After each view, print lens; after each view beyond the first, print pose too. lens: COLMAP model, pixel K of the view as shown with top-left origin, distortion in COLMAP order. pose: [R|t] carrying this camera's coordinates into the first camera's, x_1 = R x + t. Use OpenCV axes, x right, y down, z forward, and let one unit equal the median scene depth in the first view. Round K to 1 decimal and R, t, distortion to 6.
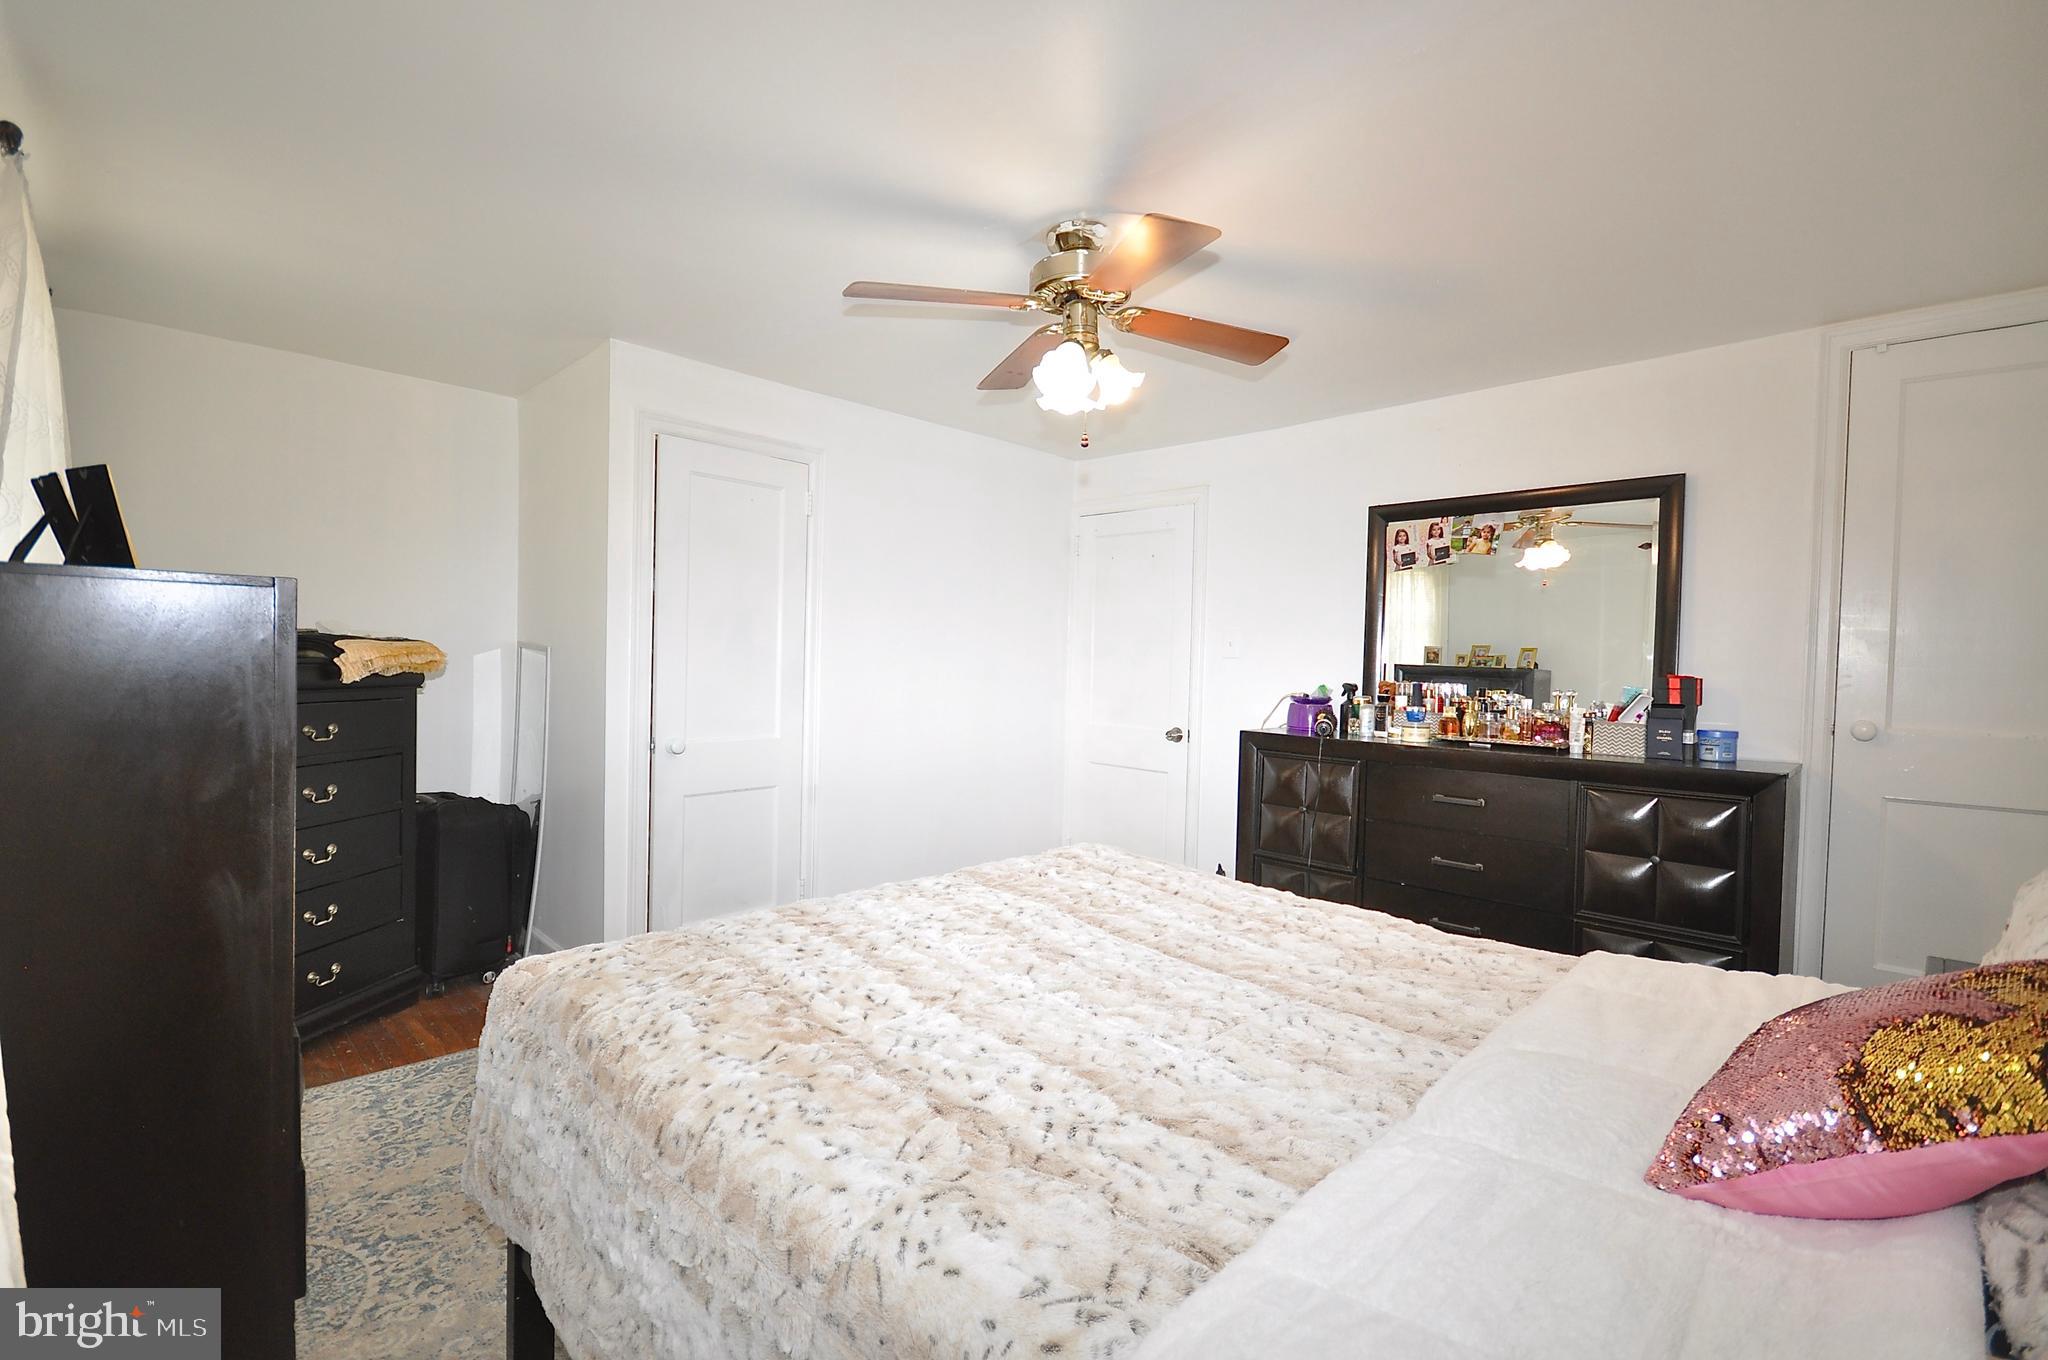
lens RADIAL K [[906.0, 0, 1010.3], [0, 906.0, 673.7], [0, 0, 1]] dist [-0.000632, -0.000545]
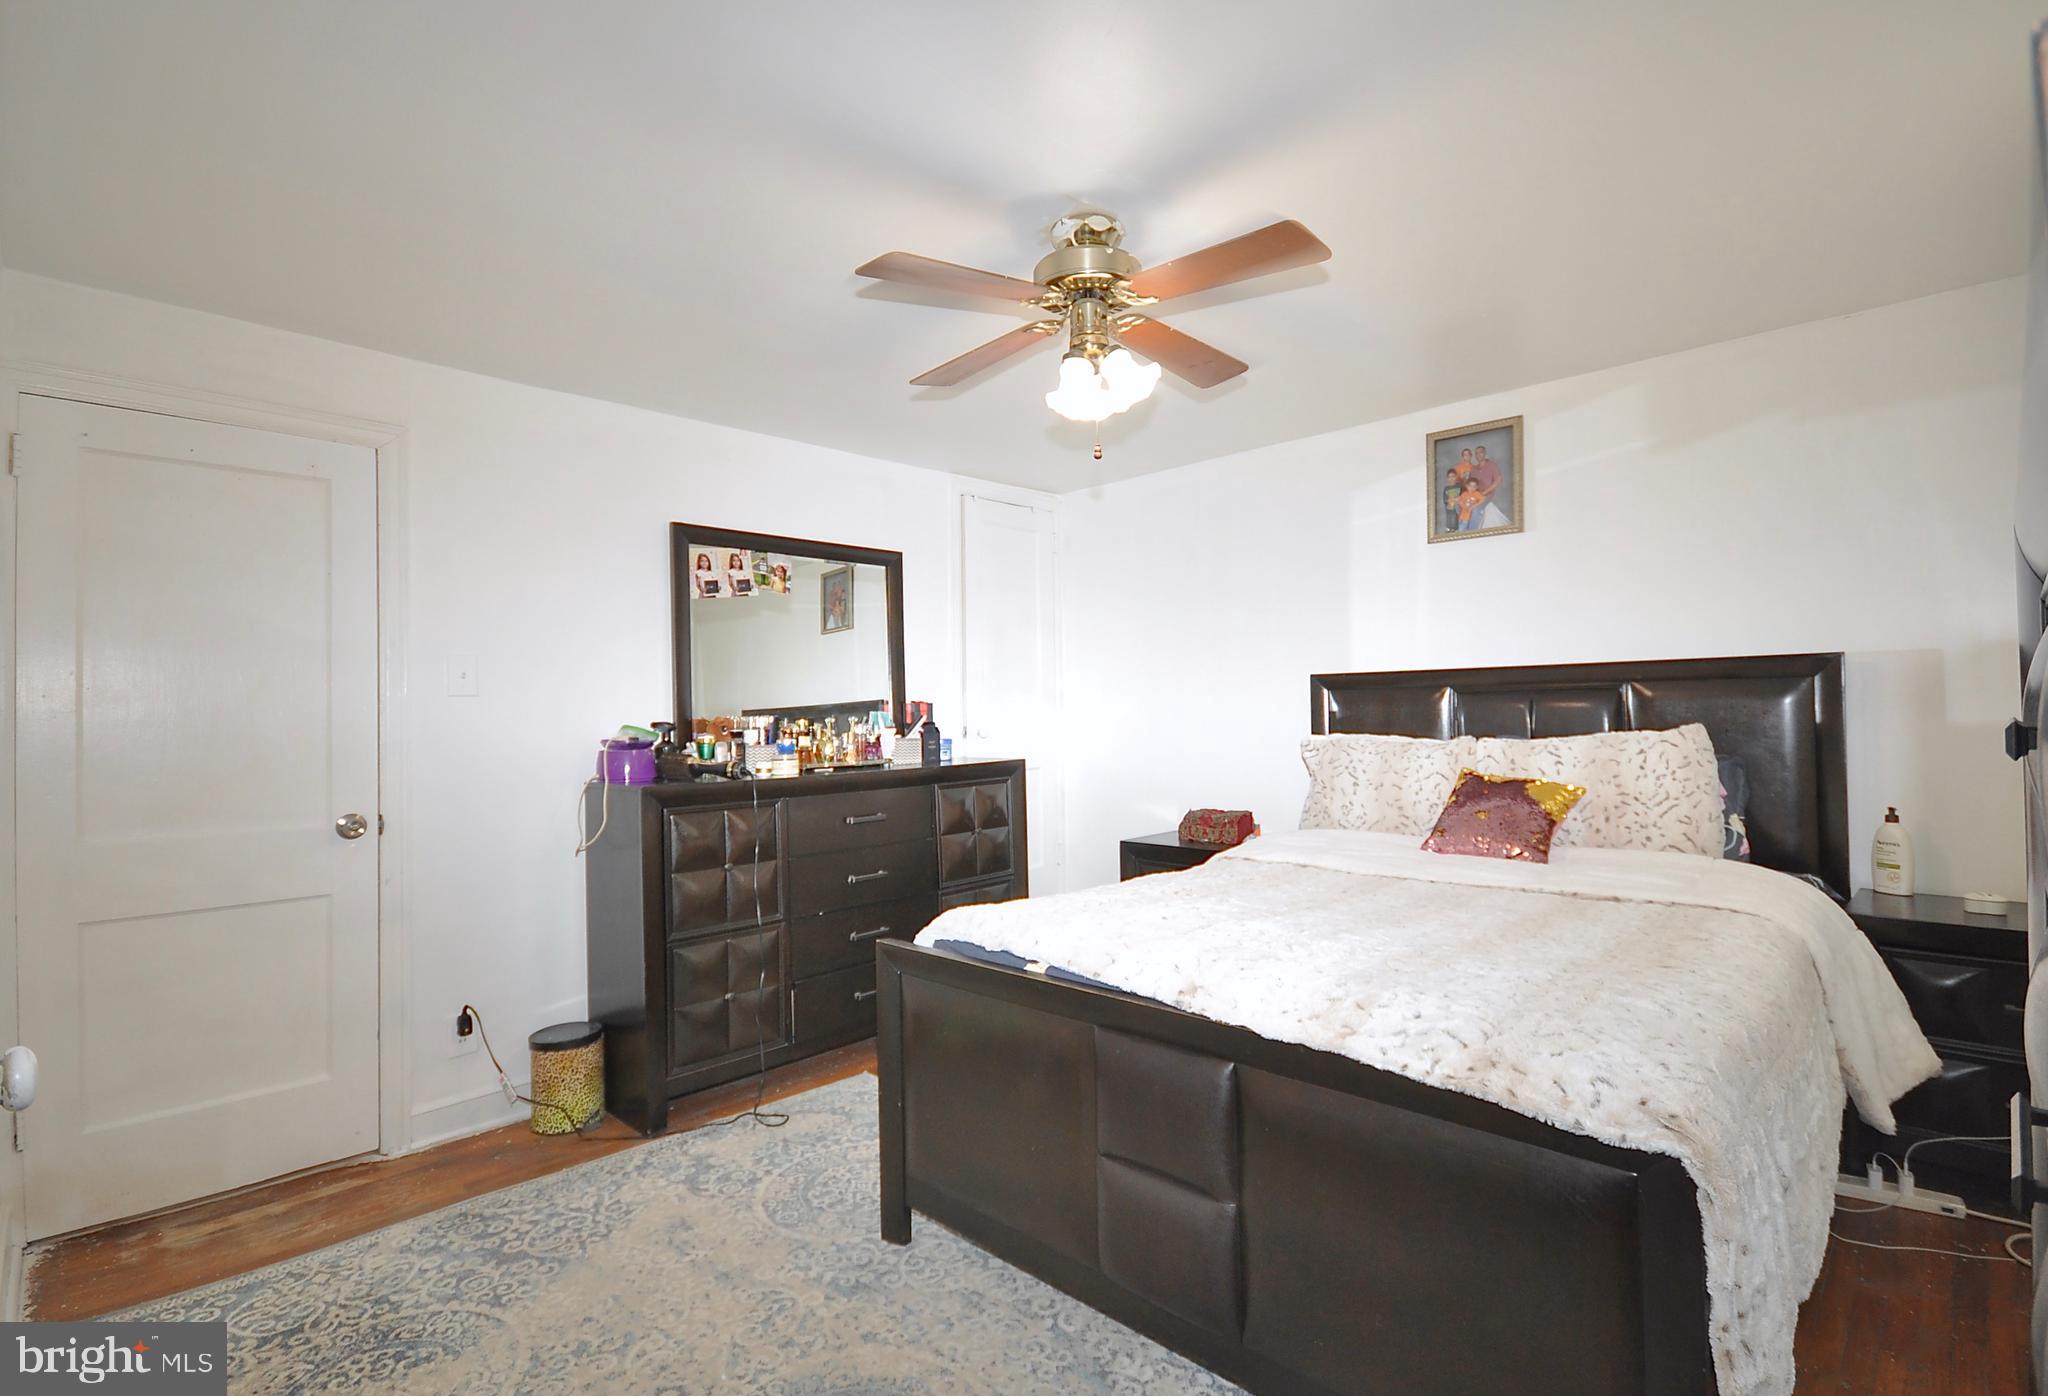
lens RADIAL K [[985.2, 0, 1024.0], [0, 985.2, 698.0], [0, 0, 1]] dist [0.000490, 0.000036]
pose [[-0.011929, -0.009459, 0.999884, -0.615611], [0.035813, 0.999310, 0.009880, -0.009477], [-0.999287, 0.035927, -0.011582, 0.715697]]
